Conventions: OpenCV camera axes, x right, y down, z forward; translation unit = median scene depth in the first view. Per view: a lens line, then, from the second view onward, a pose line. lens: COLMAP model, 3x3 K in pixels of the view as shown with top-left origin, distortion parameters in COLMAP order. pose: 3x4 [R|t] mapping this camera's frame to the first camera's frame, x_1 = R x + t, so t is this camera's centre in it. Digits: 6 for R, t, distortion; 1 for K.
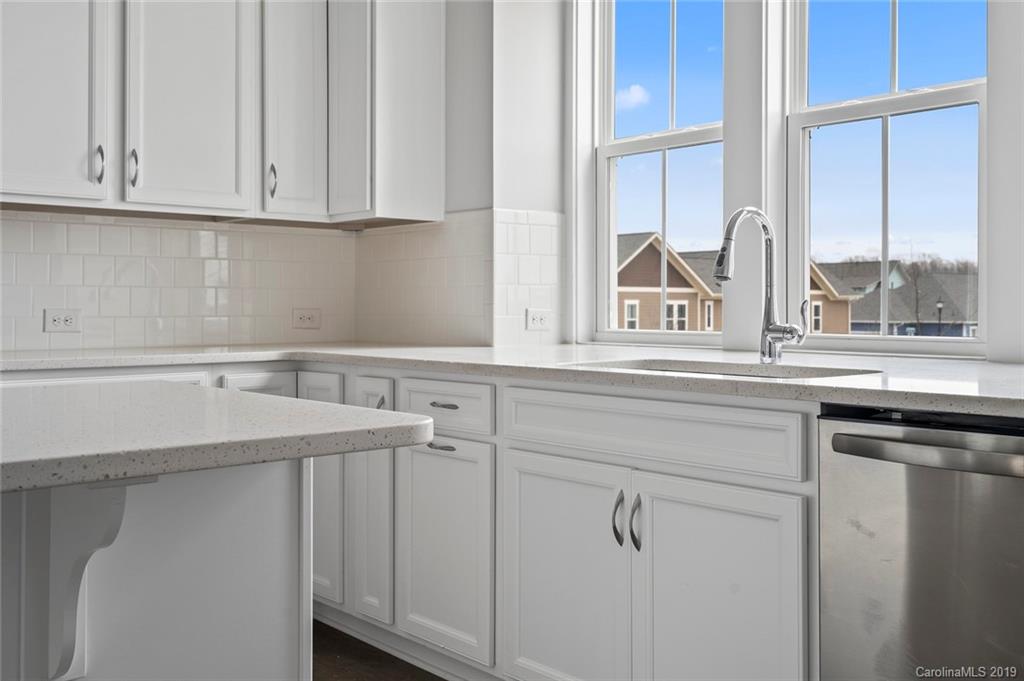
lens RADIAL K [[1025.8, 0, 511.2], [0, 1025.8, 298.1], [0, 0, 1]] dist [-0.001568, 0.005432]
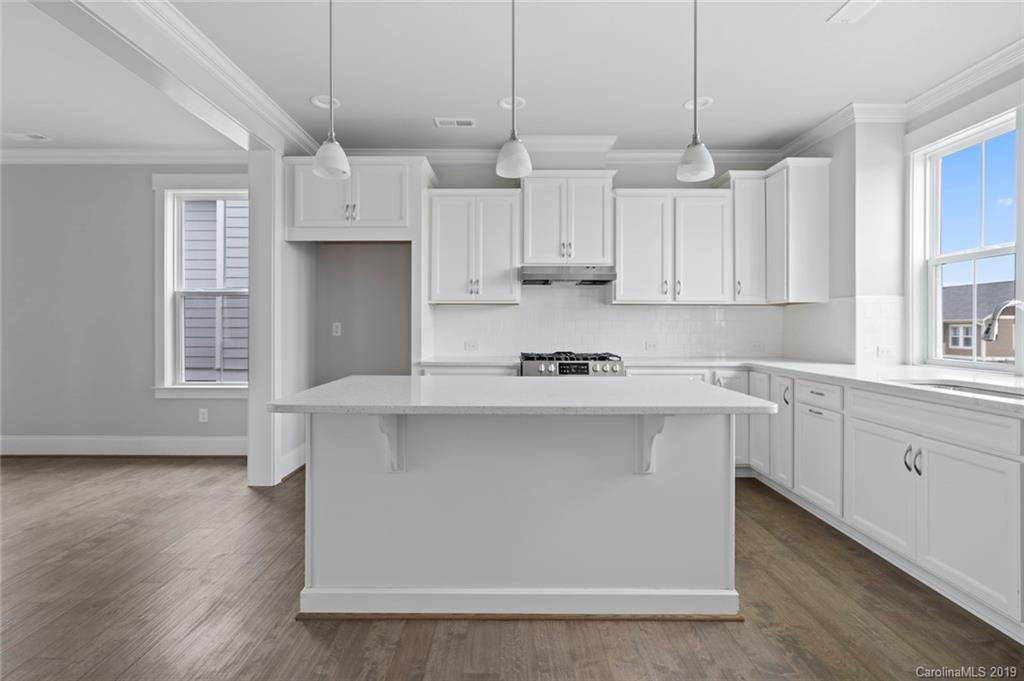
lens RADIAL K [[465.9, 0, 510.3], [0, 465.9, 326.6], [0, 0, 1]] dist [-0.000523, 0.000376]
pose [[0.753898, -0.000035, -0.656992, 0.079773], [0.004912, 0.999972, 0.005583, -0.039757], [0.656973, -0.007436, 0.753877, -0.154509]]
